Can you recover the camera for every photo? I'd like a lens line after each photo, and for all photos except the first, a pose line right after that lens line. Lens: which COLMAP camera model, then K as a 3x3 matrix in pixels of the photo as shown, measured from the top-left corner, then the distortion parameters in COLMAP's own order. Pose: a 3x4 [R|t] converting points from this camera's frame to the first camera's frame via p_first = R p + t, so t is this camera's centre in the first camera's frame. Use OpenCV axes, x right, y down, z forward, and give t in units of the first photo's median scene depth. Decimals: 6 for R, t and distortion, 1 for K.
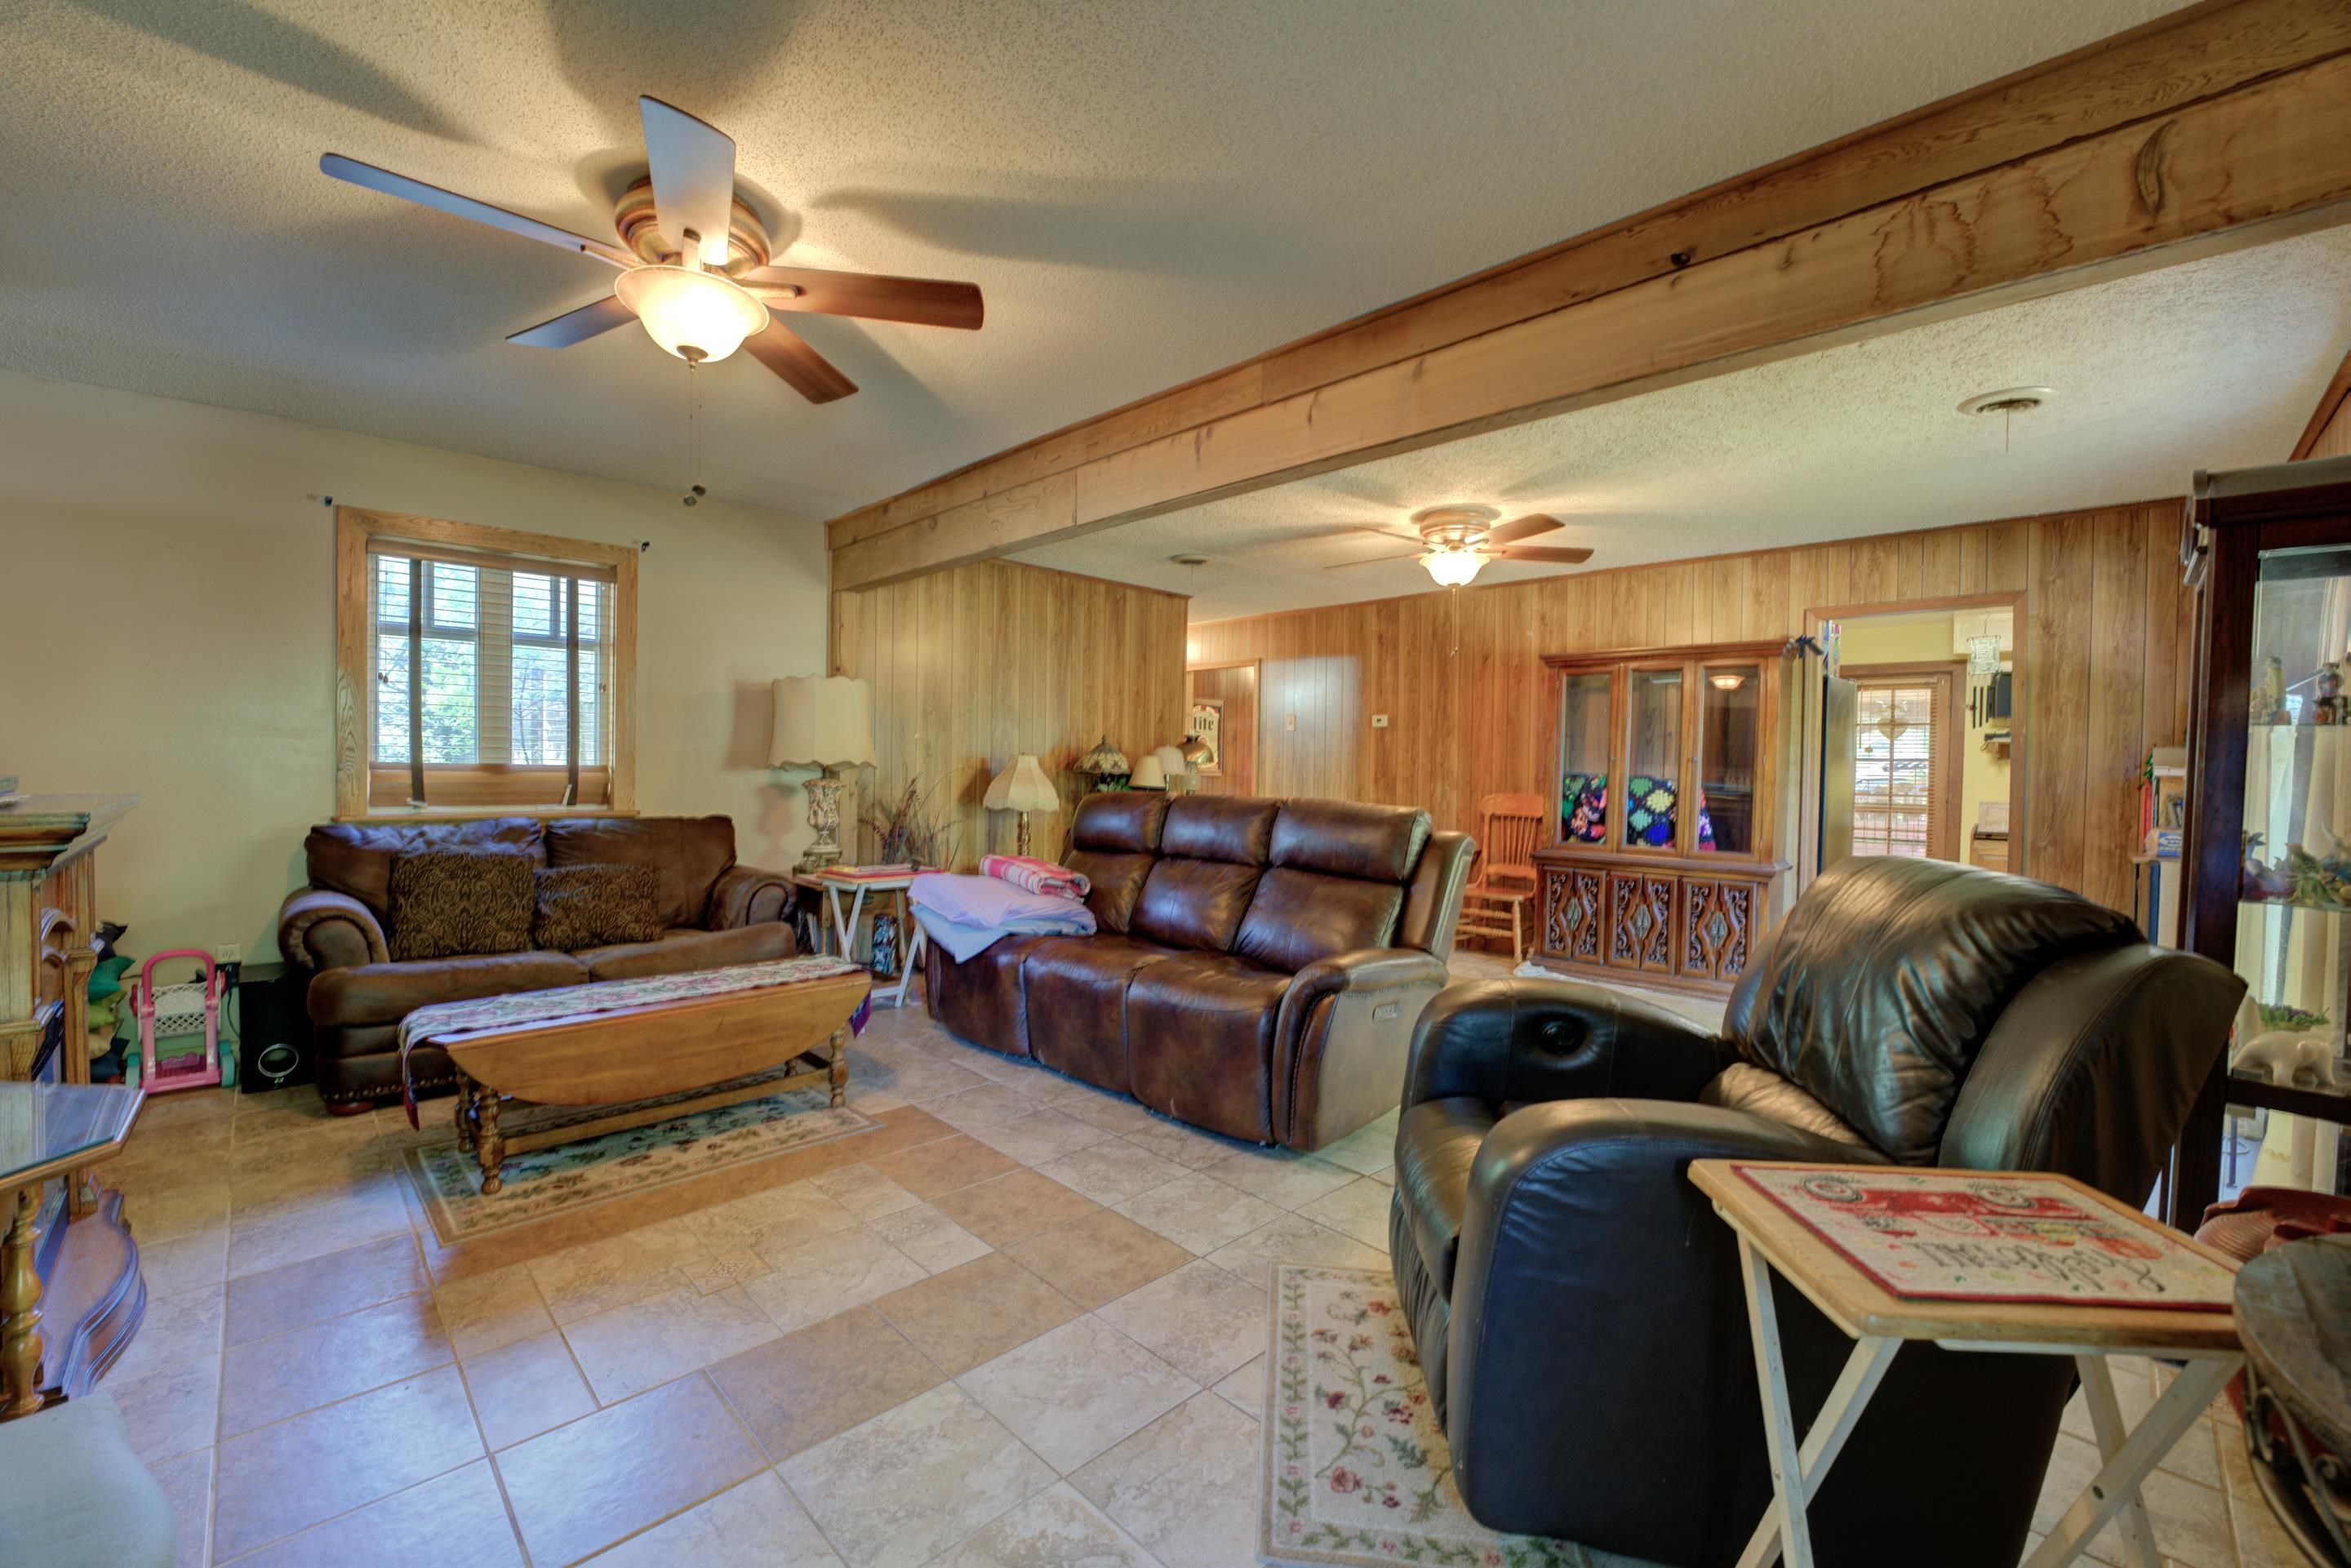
lens RADIAL K [[942.8, 0, 1175.5], [0, 942.8, 784.0], [0, 0, 1]] dist [-0.023021, 0.000063]
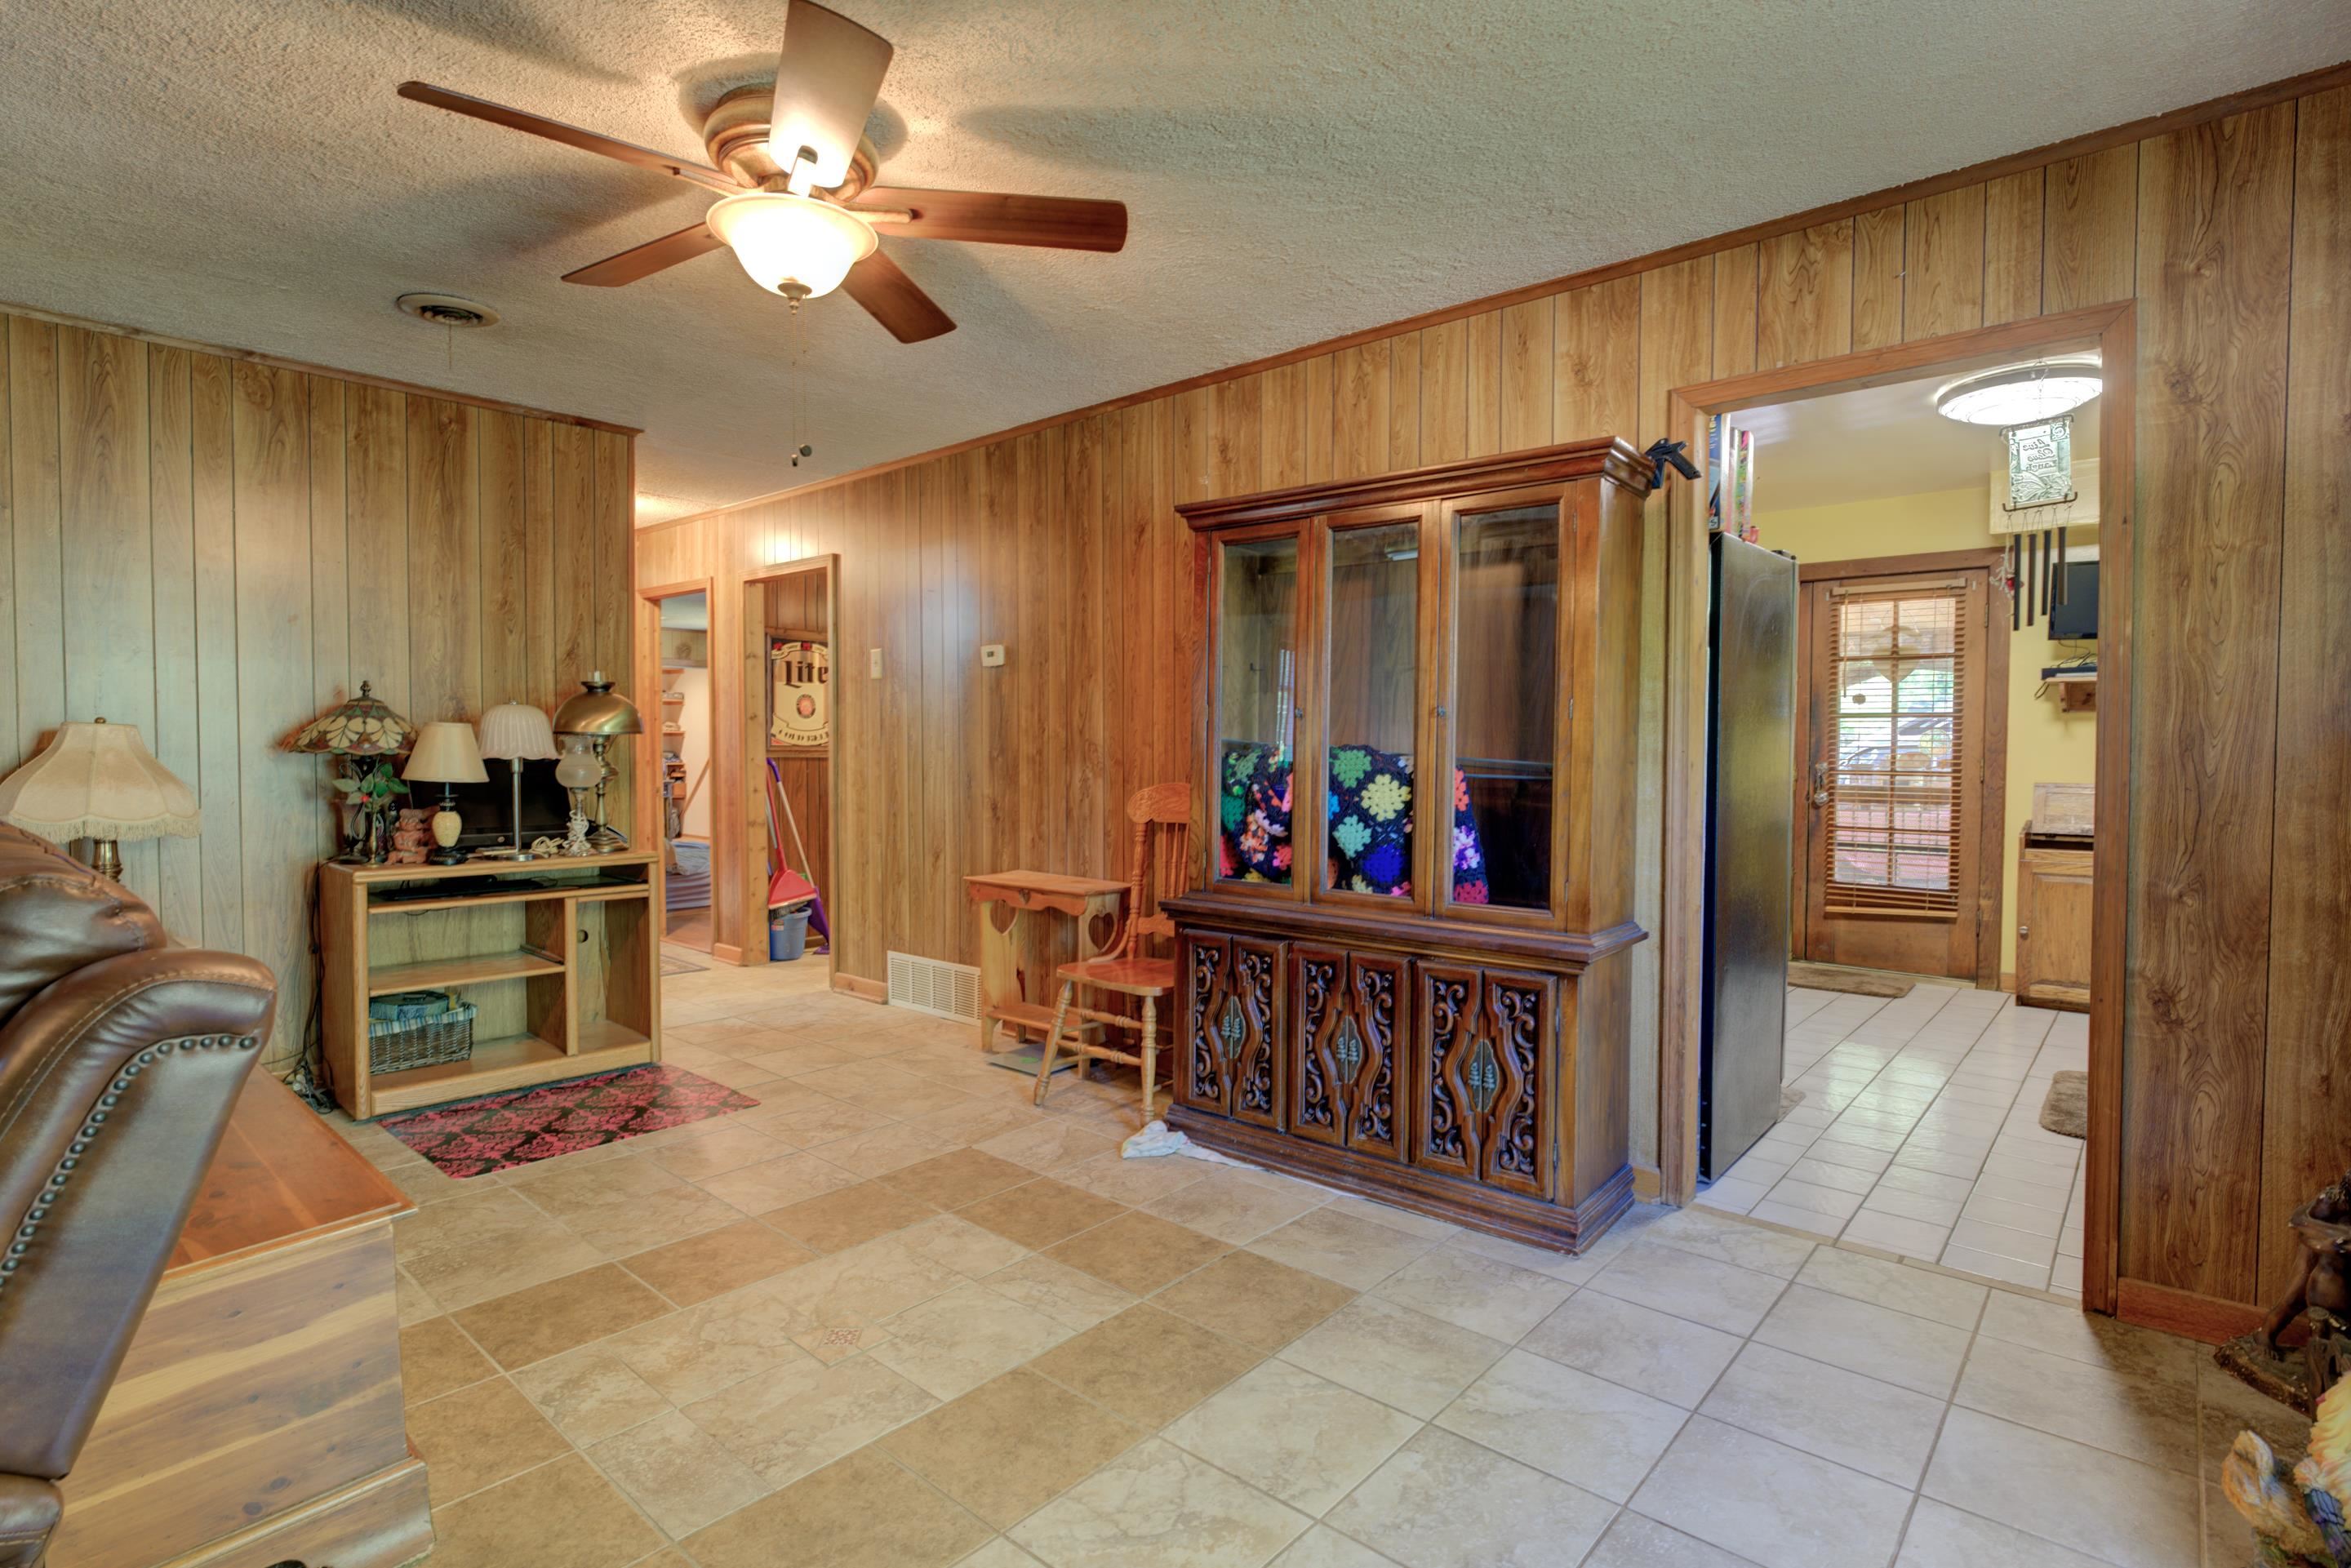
lens RADIAL K [[1141.1, 0, 1169.6], [0, 1141.1, 776.8], [0, 0, 1]] dist [-0.006011, 0.000578]
pose [[0.997952, -0.014567, 0.062289, 0.366591], [0.014010, 0.999858, 0.009378, 0.000490], [-0.062417, -0.008486, 0.998014, 0.417501]]
